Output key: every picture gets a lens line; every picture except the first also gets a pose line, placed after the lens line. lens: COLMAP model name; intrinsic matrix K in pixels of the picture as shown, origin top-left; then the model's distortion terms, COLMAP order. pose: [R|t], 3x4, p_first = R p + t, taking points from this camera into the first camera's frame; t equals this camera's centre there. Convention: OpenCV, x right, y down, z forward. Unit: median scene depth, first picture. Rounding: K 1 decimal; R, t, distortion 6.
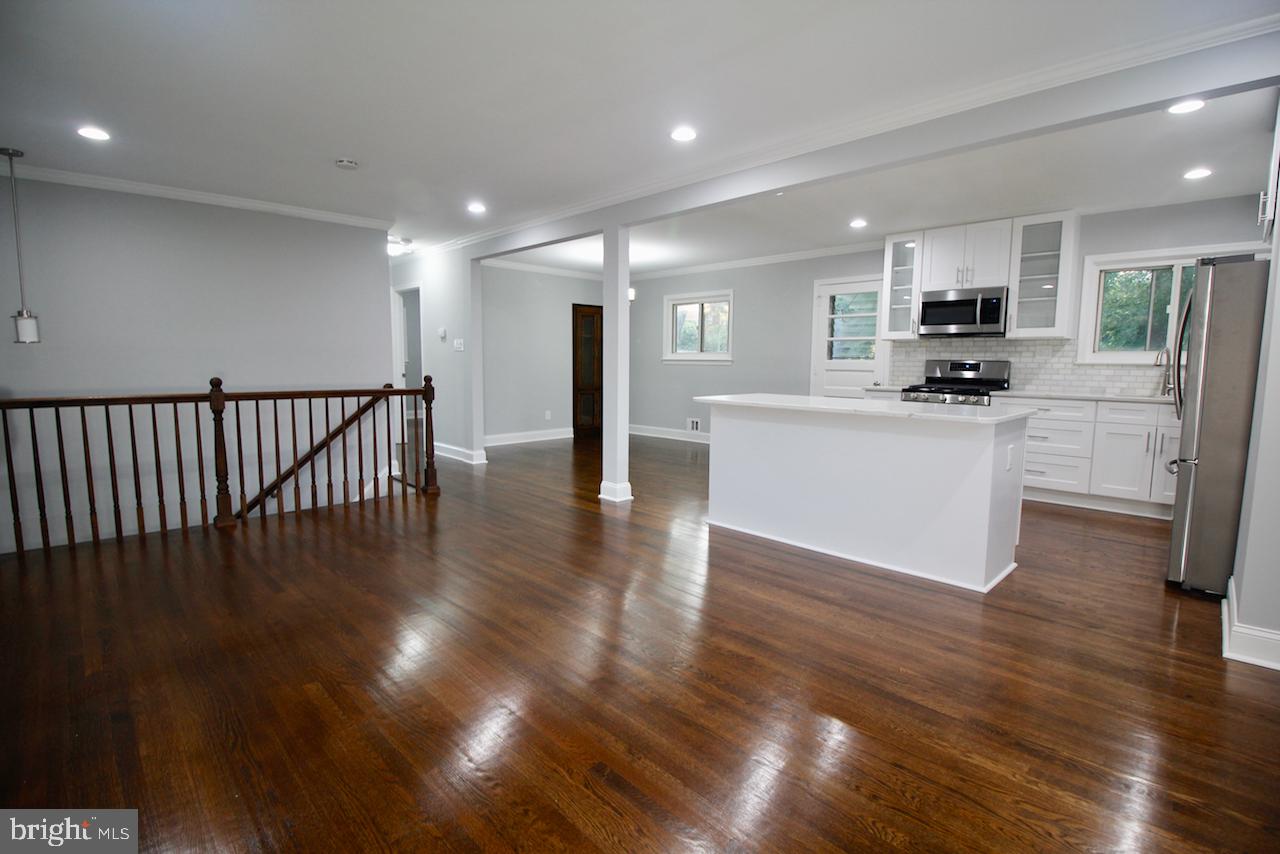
lens RADIAL K [[593.9, 0, 635.3], [0, 593.9, 415.4], [0, 0, 1]] dist [-0.011768, -0.007841]
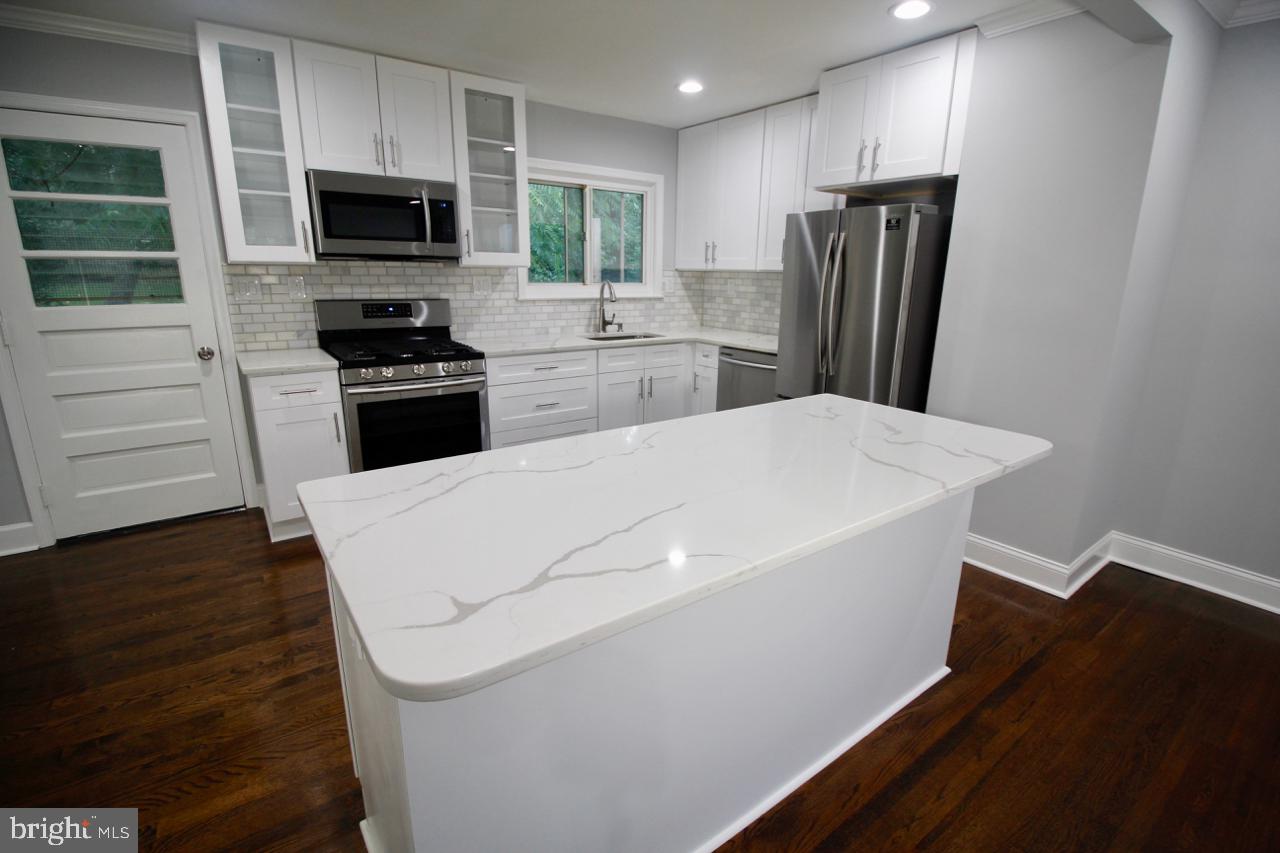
lens RADIAL K [[593.9, 0, 653.7], [0, 593.9, 425.2], [0, 0, 1]] dist [-0.011768, -0.007841]
pose [[0.140490, -0.250089, 0.957976, -0.028119], [0.082867, 0.967147, 0.240331, -0.099326], [-0.986608, 0.045621, 0.156599, 0.690286]]
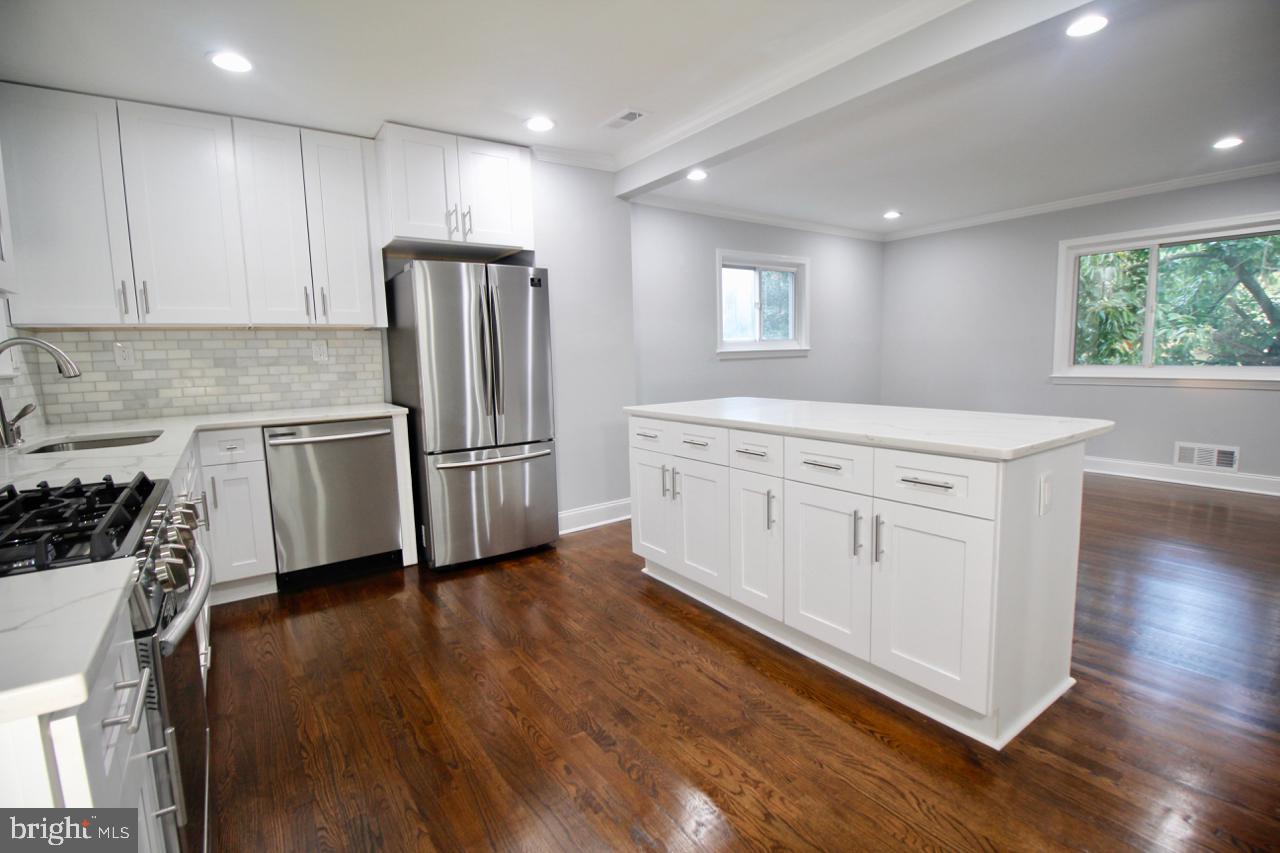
lens RADIAL K [[593.9, 0, 644.4], [0, 593.9, 422.3], [0, 0, 1]] dist [-0.011768, -0.007841]
pose [[-0.986613, 0.006959, 0.162932, 0.319648], [0.042175, 0.975989, 0.213697, -0.111319], [-0.157533, 0.217708, -0.963217, 1.192829]]
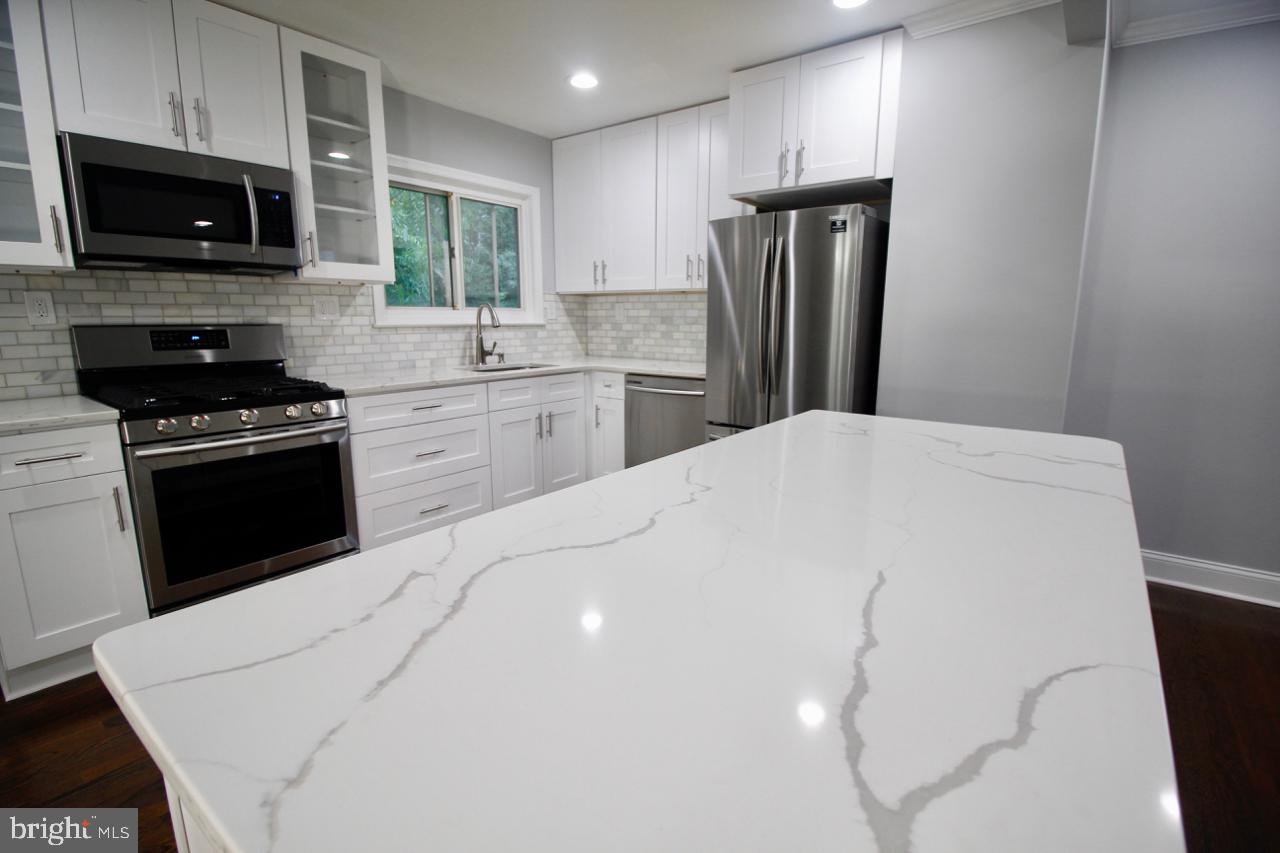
lens RADIAL K [[593.9, 0, 652.1], [0, 593.9, 426.1], [0, 0, 1]] dist [-0.011768, -0.007841]
pose [[-0.146520, -0.181485, 0.972417, 0.070184], [0.095189, 0.975878, 0.196473, -0.078332], [-0.984617, 0.121351, -0.125710, 0.785389]]
